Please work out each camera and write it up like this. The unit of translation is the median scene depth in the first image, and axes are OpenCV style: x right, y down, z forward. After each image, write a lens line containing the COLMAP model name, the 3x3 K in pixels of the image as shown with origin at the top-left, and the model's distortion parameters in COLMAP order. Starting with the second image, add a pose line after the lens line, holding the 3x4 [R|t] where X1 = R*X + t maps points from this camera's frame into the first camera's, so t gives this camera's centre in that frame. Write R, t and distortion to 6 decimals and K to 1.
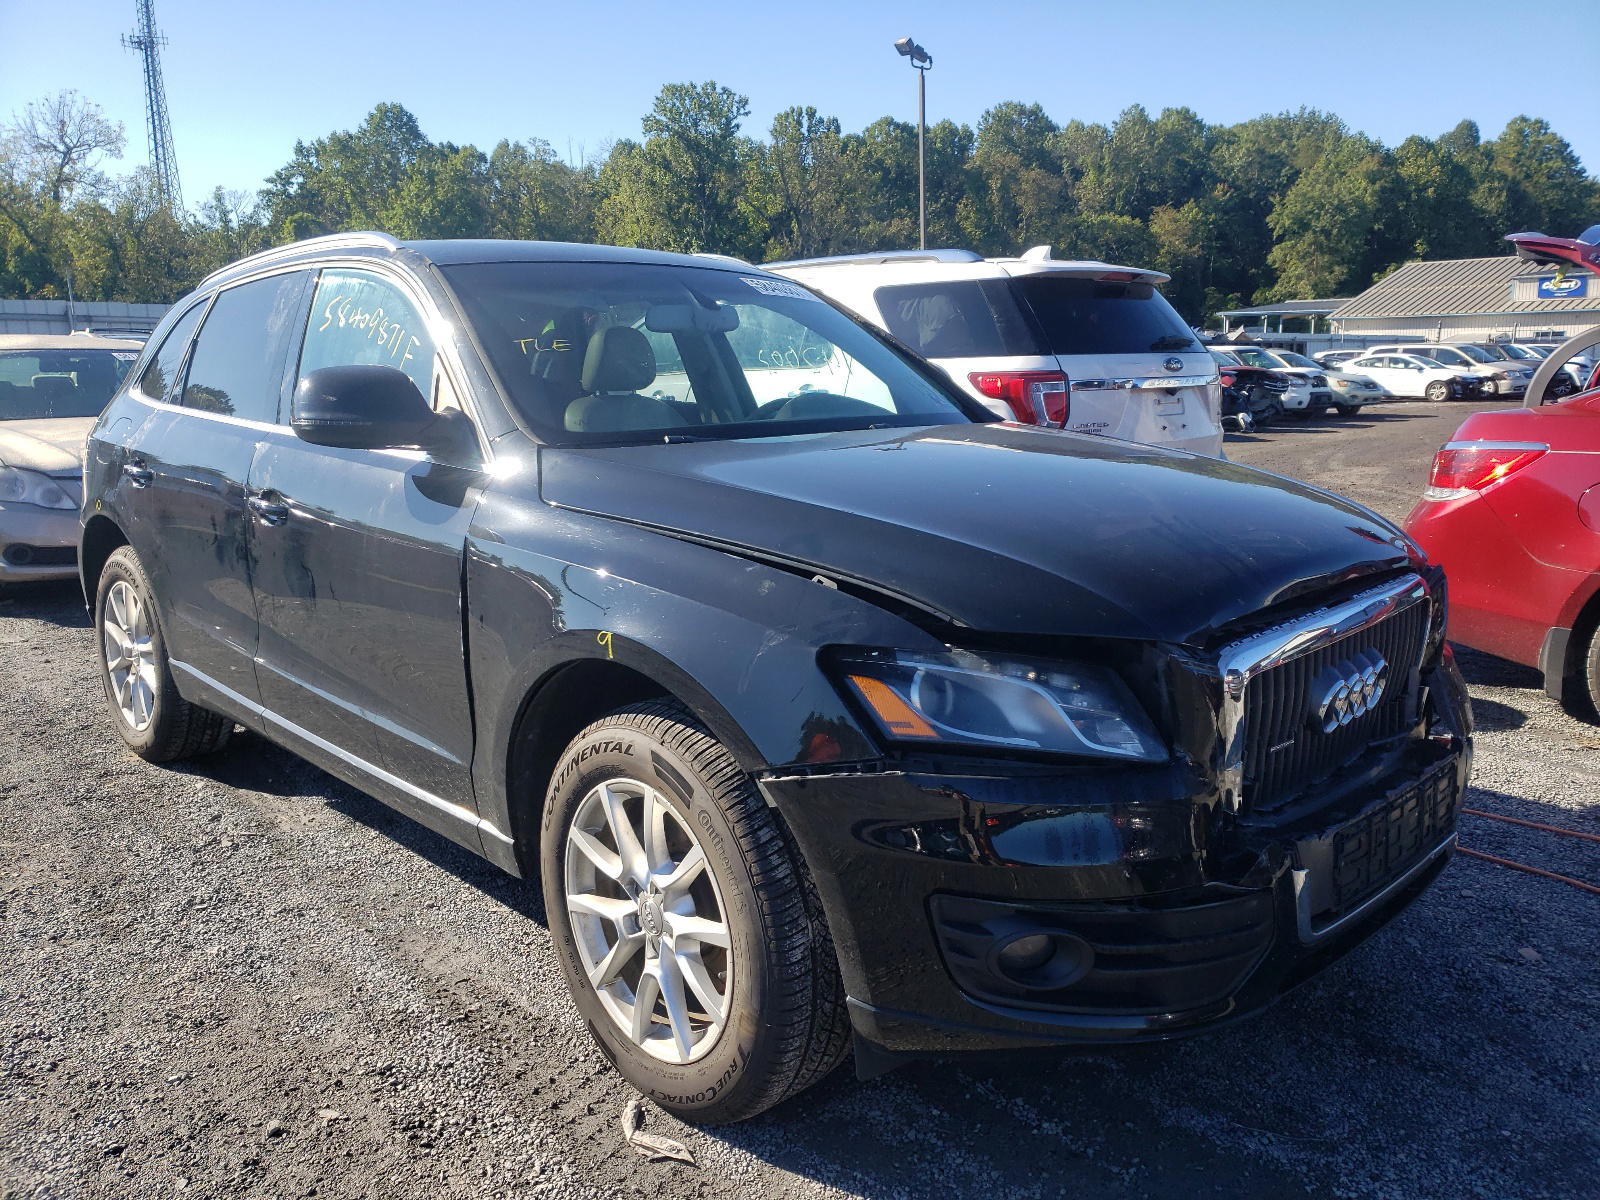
lens RADIAL K [[1223.6, 0, 800.0], [0, 1223.6, 600.0], [0, 0, 1]] dist [-0.006057, -0.001134]
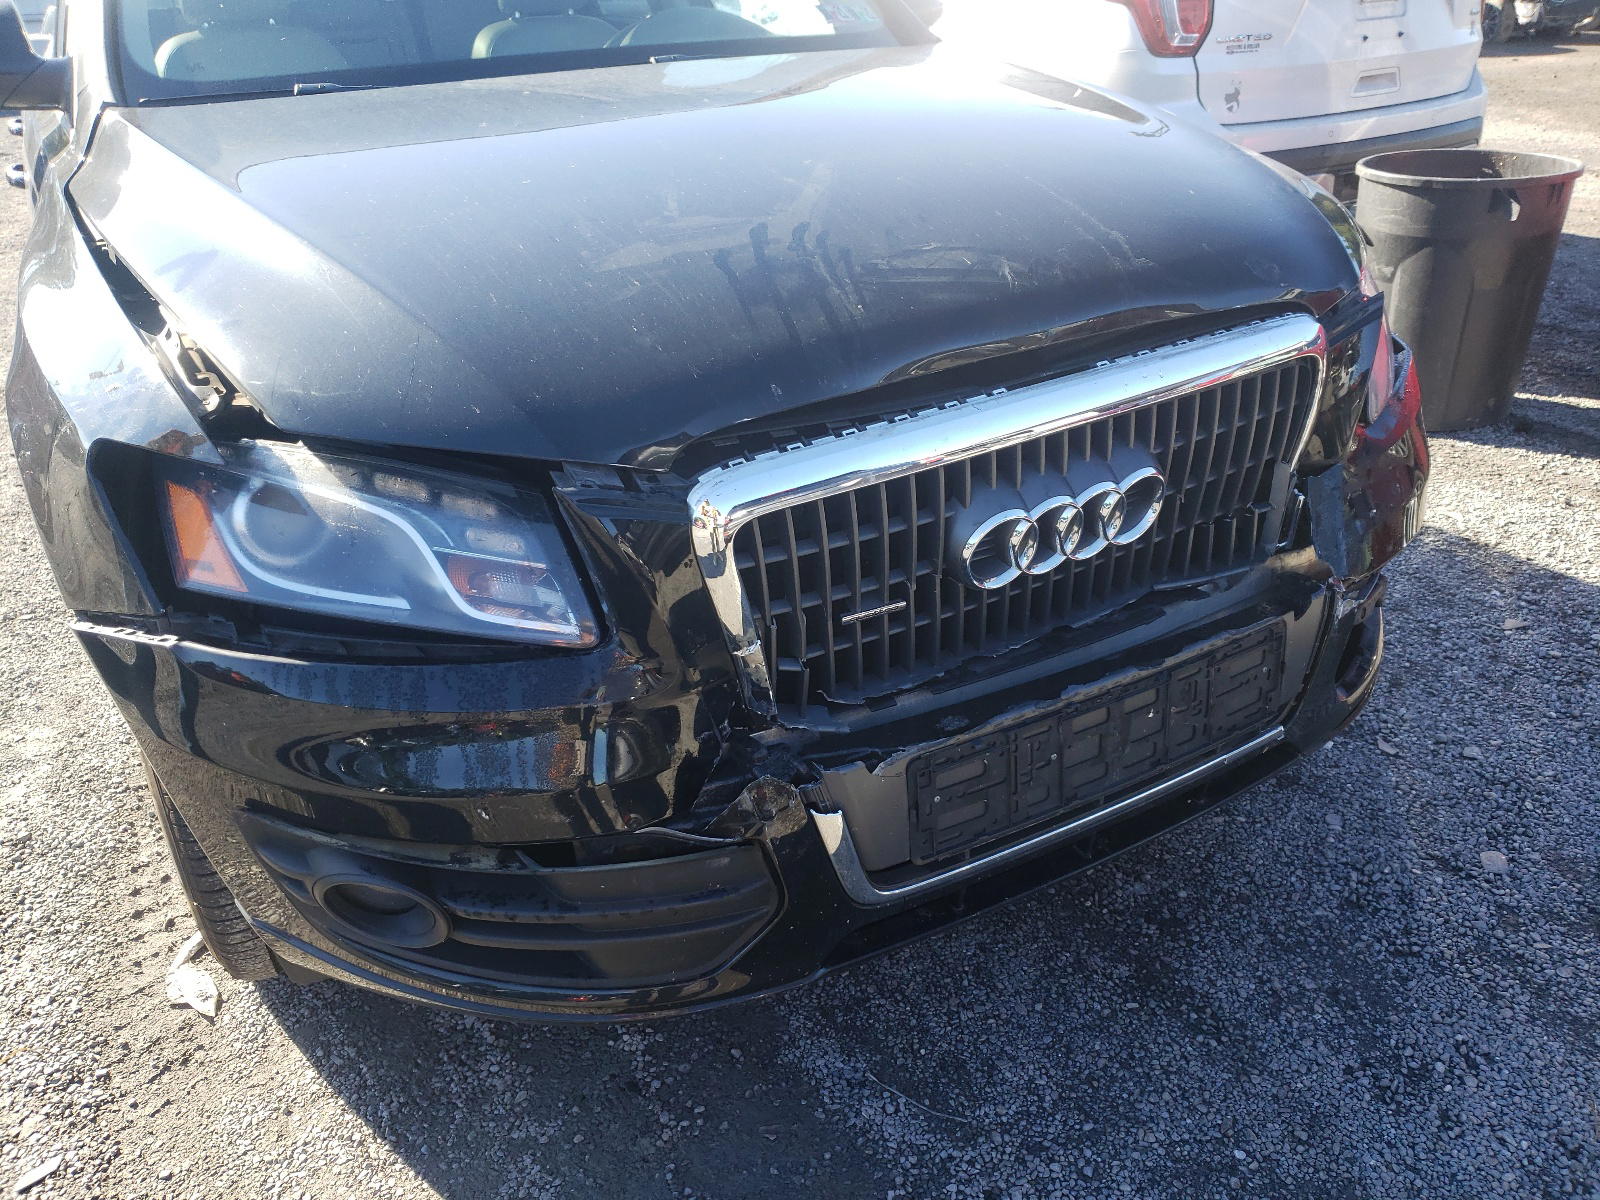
lens RADIAL K [[1269.9, 0, 800.0], [0, 1269.9, 600.0], [0, 0, 1]] dist [-0.013443, -0.007225]
pose [[0.971232, 0.081913, -0.223605, 0.496897], [-0.016508, 0.959879, 0.279929, -0.070555], [0.237564, -0.268184, 0.933617, 0.368539]]
